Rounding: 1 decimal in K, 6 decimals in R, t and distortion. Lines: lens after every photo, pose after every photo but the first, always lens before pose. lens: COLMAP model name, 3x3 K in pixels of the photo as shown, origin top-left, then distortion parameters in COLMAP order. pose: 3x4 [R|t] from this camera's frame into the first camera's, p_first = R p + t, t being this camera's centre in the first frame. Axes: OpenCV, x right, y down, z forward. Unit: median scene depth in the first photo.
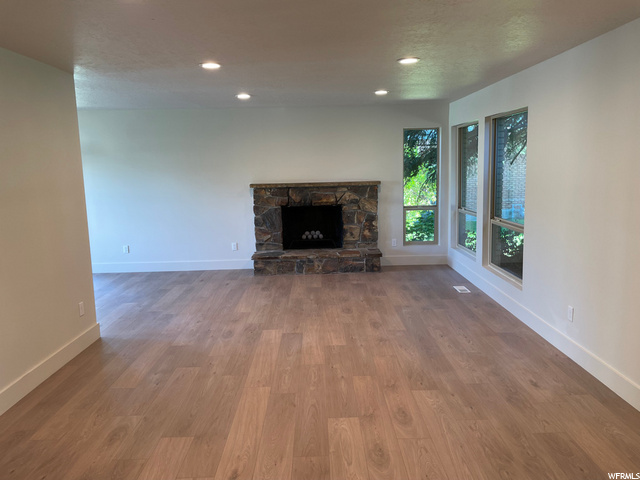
lens RADIAL K [[479.9, 0, 320.0], [0, 479.9, 240.0], [0, 0, 1]] dist [0.092507, -0.121919]
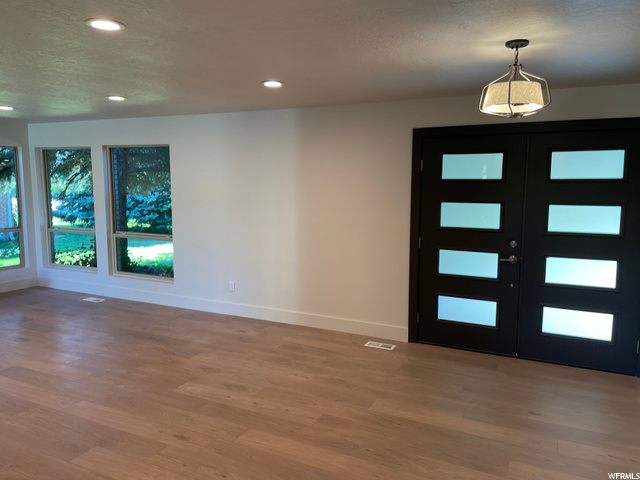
lens RADIAL K [[479.9, 0, 320.0], [0, 479.9, 240.0], [0, 0, 1]] dist [0.092507, -0.121919]
pose [[0.453799, -0.077993, 0.887684, -0.804569], [0.118536, 0.992593, 0.026613, -0.000541], [-0.883185, 0.093146, 0.459683, 0.057508]]
